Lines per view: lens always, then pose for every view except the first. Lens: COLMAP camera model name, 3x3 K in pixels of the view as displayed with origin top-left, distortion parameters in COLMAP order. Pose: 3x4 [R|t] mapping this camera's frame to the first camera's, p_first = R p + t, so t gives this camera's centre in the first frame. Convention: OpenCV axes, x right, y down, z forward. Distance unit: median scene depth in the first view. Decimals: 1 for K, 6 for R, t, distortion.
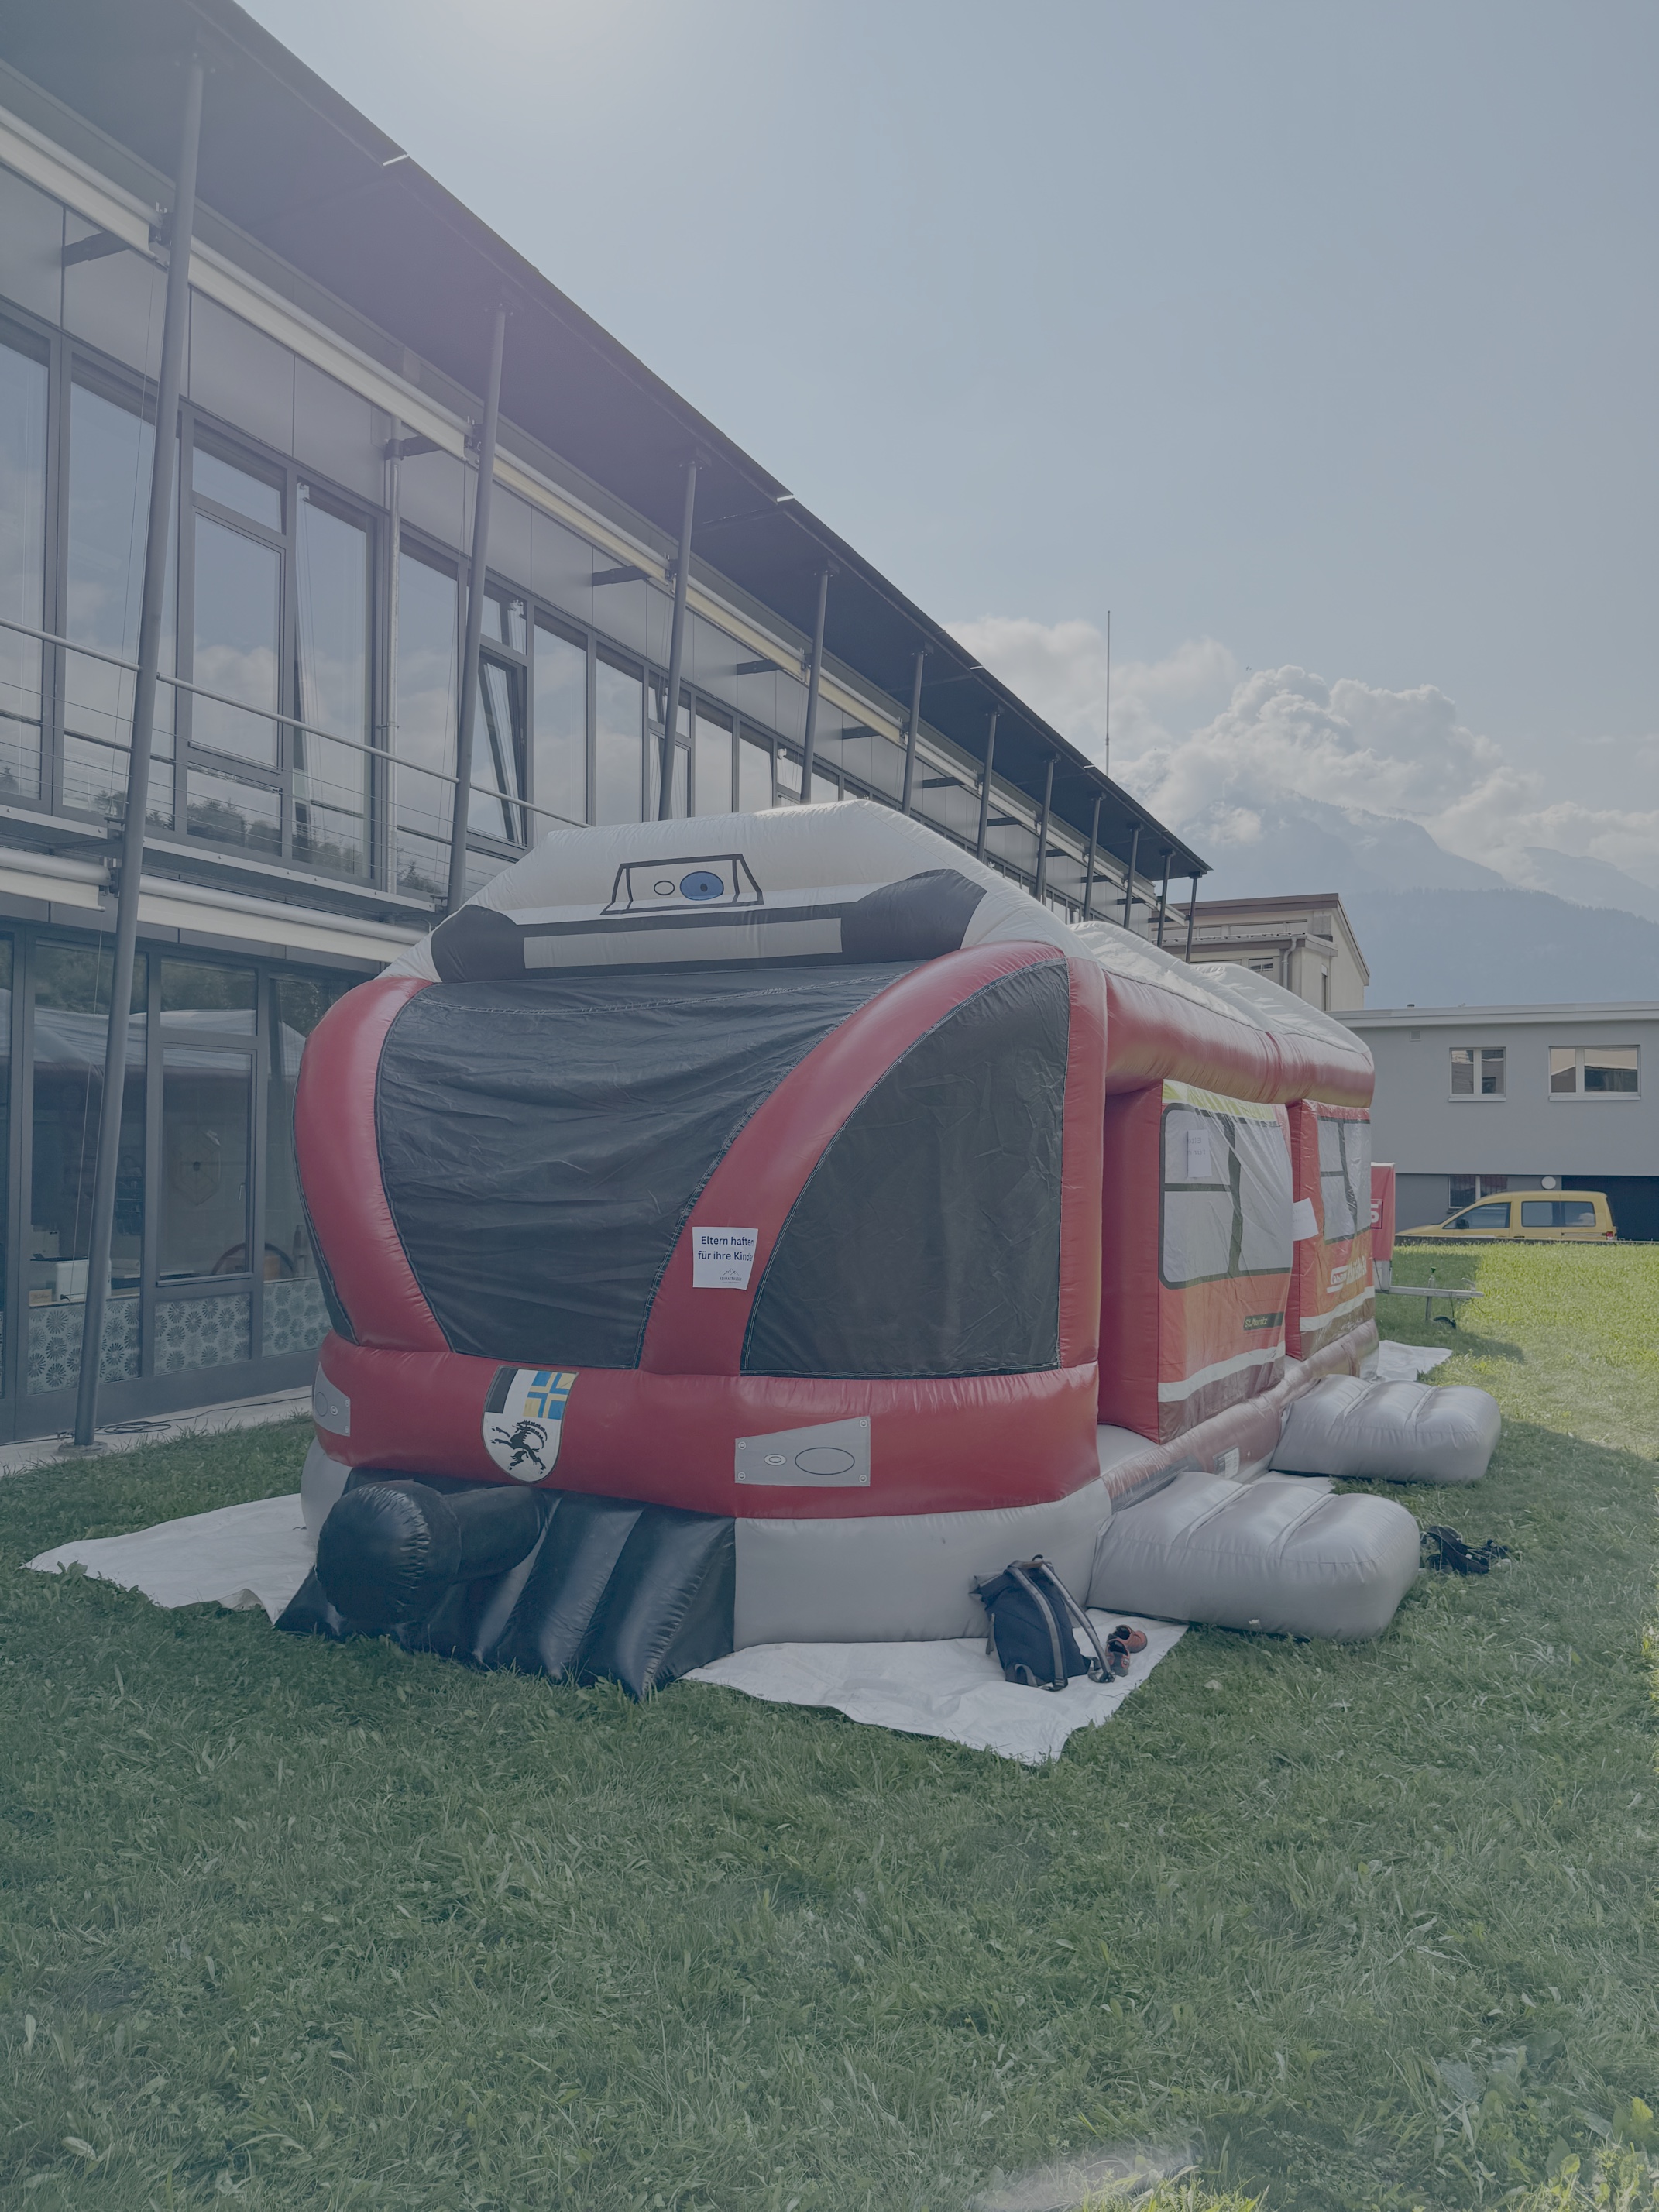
lens RADIAL K [[1541.3, 0, 818.9], [0, 1541.3, 1101.0], [0, 0, 1]] dist [0.020603, -0.023965]
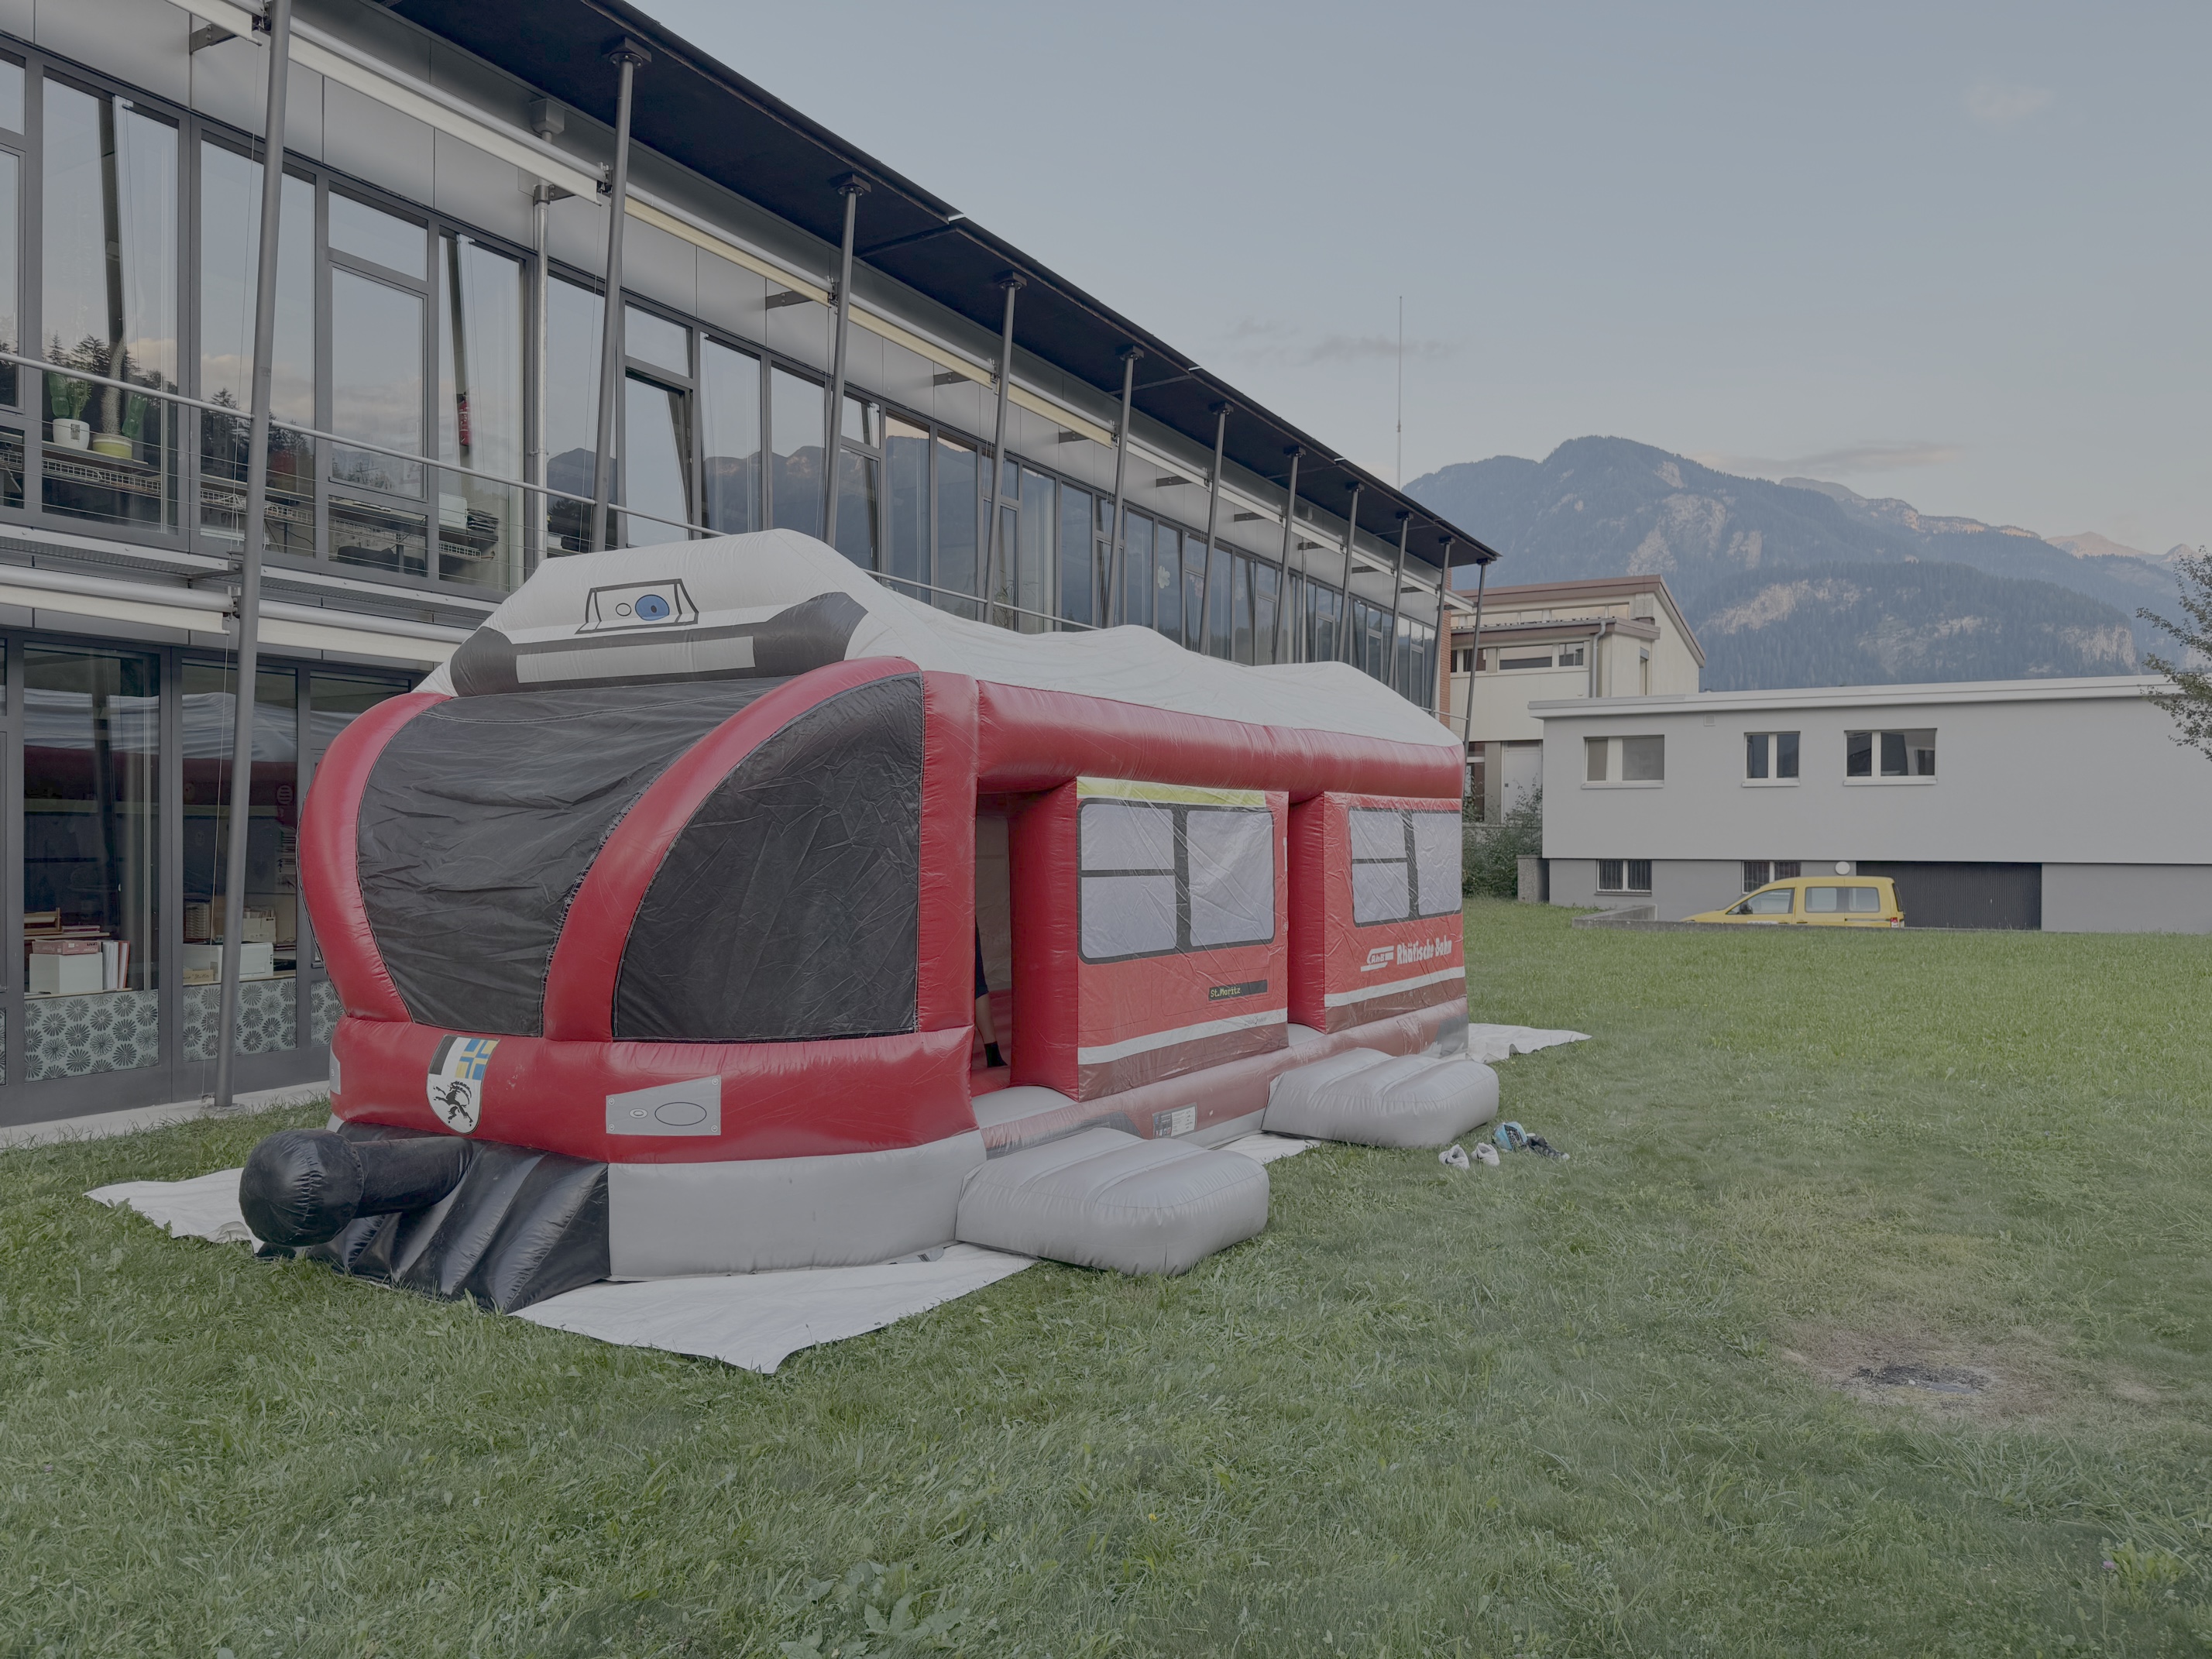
lens RADIAL K [[1541.3, 0, 1111.9], [0, 1541.3, 844.0], [0, 0, 1]] dist [0.020603, -0.023965]
pose [[0.996058, -0.007309, -0.088406, 0.346730], [0.010399, 0.999349, 0.034544, -0.003696], [0.088096, -0.035327, 0.995485, -0.087278]]
